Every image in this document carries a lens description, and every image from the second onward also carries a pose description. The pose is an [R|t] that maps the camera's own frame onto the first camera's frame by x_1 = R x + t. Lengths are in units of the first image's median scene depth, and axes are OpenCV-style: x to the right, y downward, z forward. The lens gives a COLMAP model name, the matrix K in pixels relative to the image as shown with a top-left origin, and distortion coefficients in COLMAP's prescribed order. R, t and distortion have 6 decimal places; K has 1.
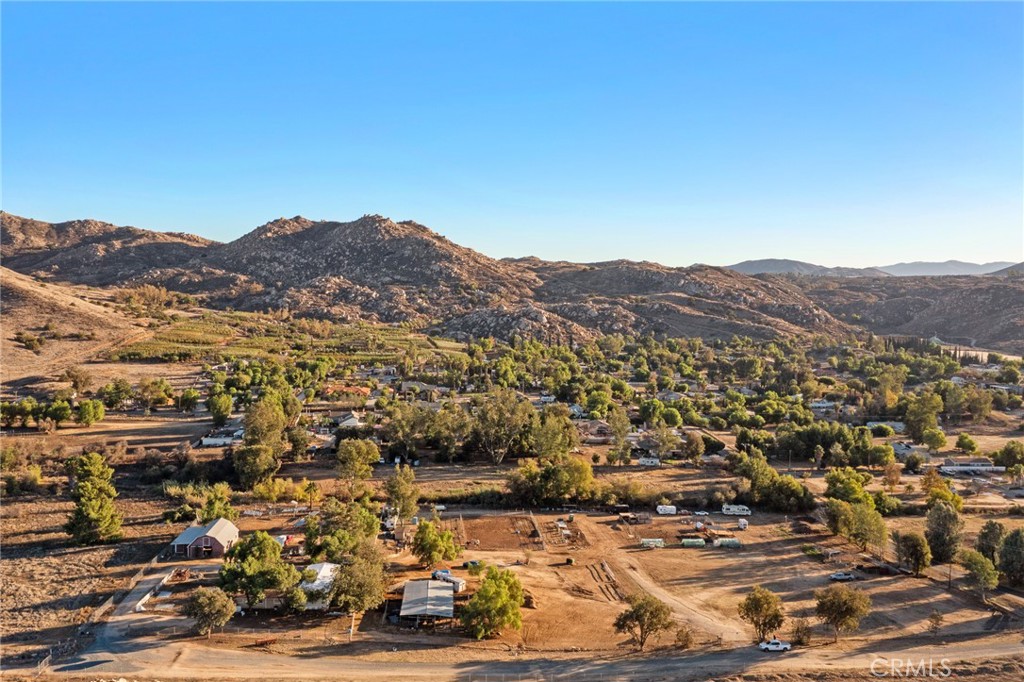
lens RADIAL K [[852.4, 0, 486.4], [0, 852.4, 340.9], [0, 0, 1]] dist [-0.025802, 0.016574]
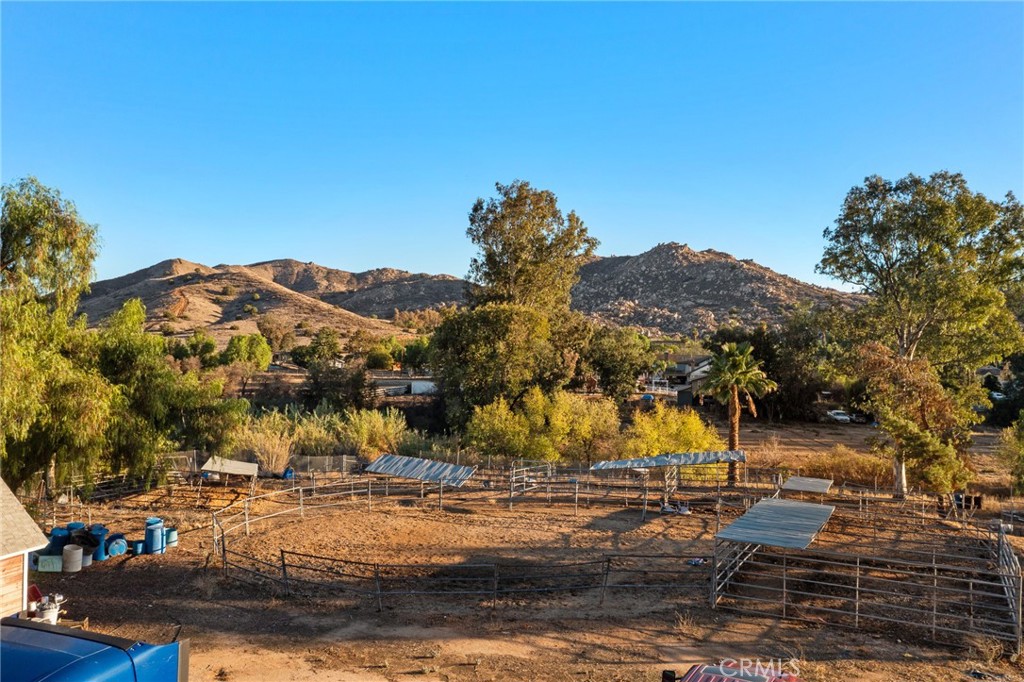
lens RADIAL K [[809.1, 0, 517.6], [0, 809.1, 347.5], [0, 0, 1]] dist [-0.010801, 0.006264]
pose [[0.955672, -0.011052, -0.294225, -0.045675], [-0.012025, 0.996996, -0.076509, 0.041648], [0.294187, 0.076655, 0.952669, 0.186204]]
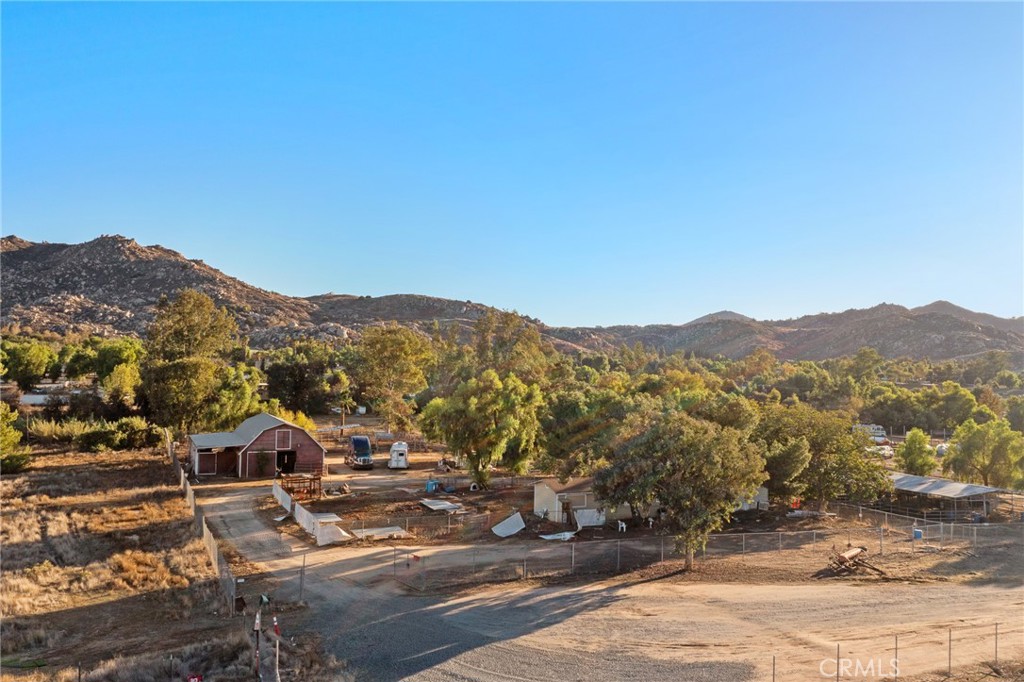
lens RADIAL K [[809.1, 0, 513.2], [0, 809.1, 345.4], [0, 0, 1]] dist [-0.010801, 0.006264]
pose [[0.931004, 0.003785, 0.364990, -0.068494], [0.021624, 0.997618, -0.065504, 0.040025], [-0.364368, 0.068877, 0.928704, 0.103753]]
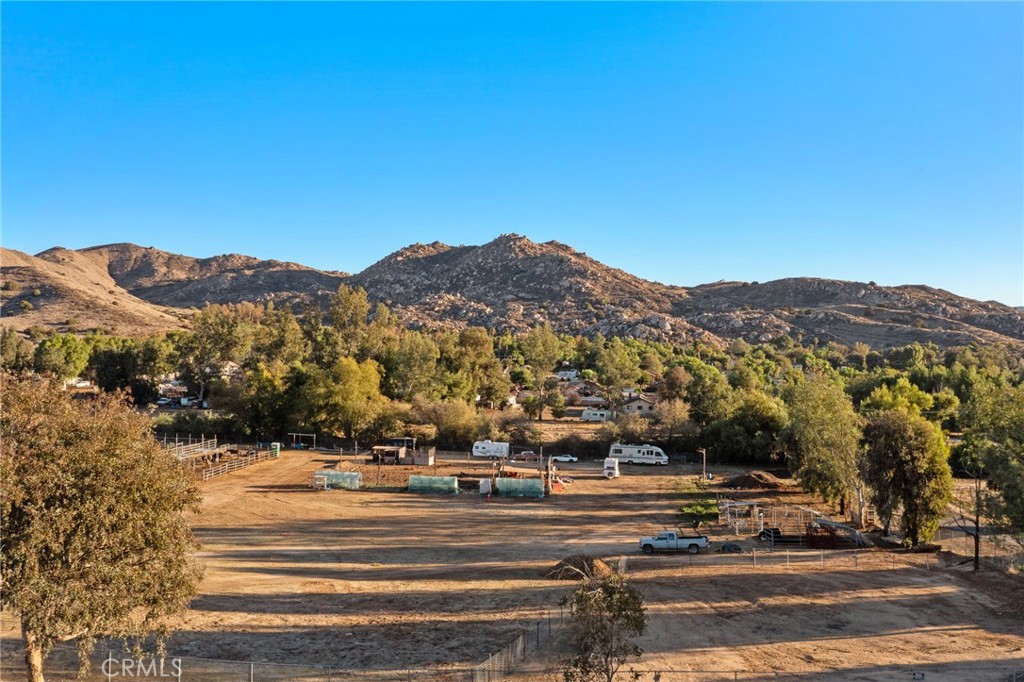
lens RADIAL K [[889.4, 0, 513.7], [0, 889.4, 338.7], [0, 0, 1]] dist [-0.019107, 0.007345]
pose [[0.979359, -0.007817, -0.201975, 0.080389], [-0.007165, 0.997281, -0.073341, 0.041959], [0.201999, 0.073274, 0.976641, 0.119720]]
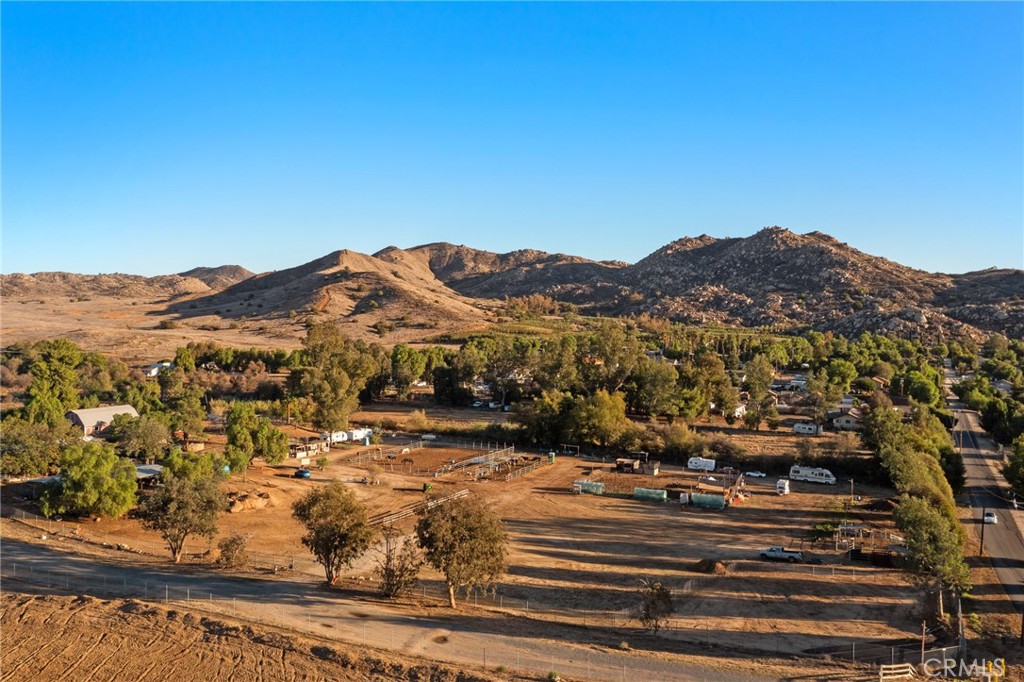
lens RADIAL K [[809.1, 0, 517.9], [0, 809.1, 339.6], [0, 0, 1]] dist [-0.010801, 0.006264]
pose [[0.867230, 0.007070, -0.497858, 0.099461], [-0.029495, 0.998873, -0.037192, 0.030822], [0.497033, 0.046938, 0.866461, 0.086005]]
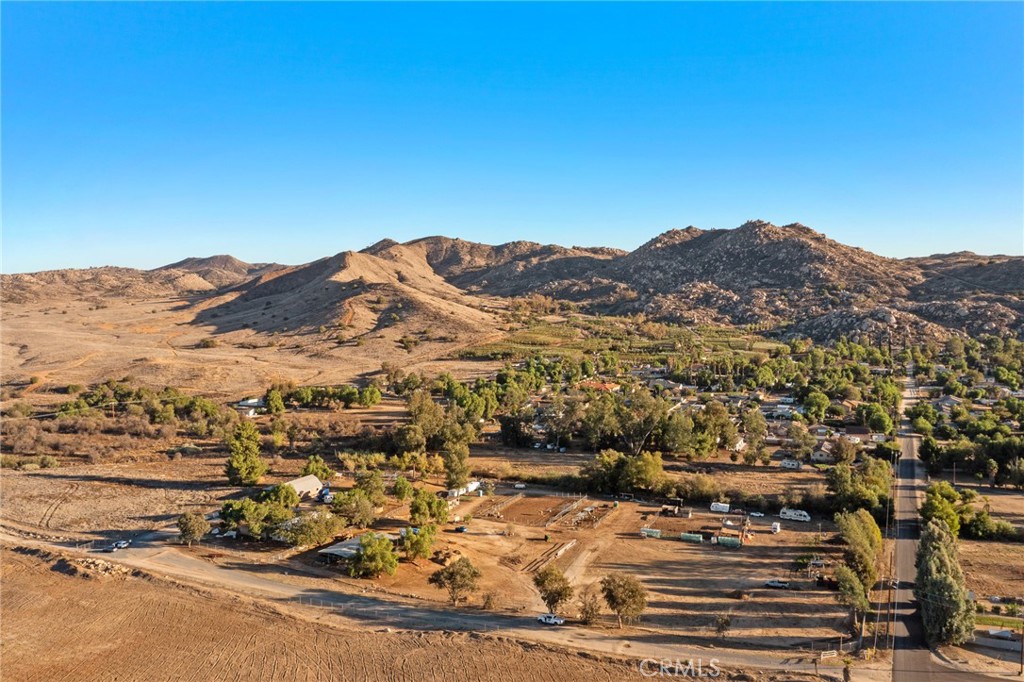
lens RADIAL K [[809.1, 0, 519.7], [0, 809.1, 342.2], [0, 0, 1]] dist [-0.010801, 0.006264]
pose [[0.877569, -0.000944, -0.479450, 0.113031], [0.000187, 0.999999, -0.001626, 0.000868], [0.479451, 0.001337, 0.877568, 0.010070]]
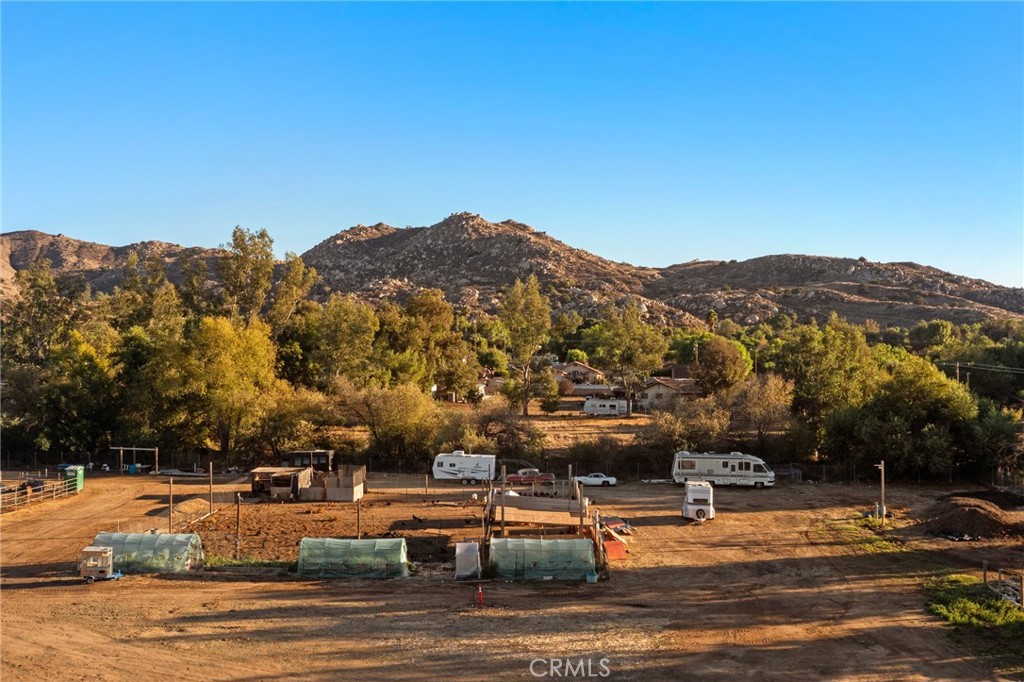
lens RADIAL K [[943.1, 0, 513.9], [0, 943.1, 338.4], [0, 0, 1]] dist [-0.015296, 0.000000]
pose [[0.988044, -0.025235, -0.152096, 0.067514], [0.015273, 0.997682, -0.066314, 0.043094], [0.153417, 0.063198, 0.986139, 0.167659]]
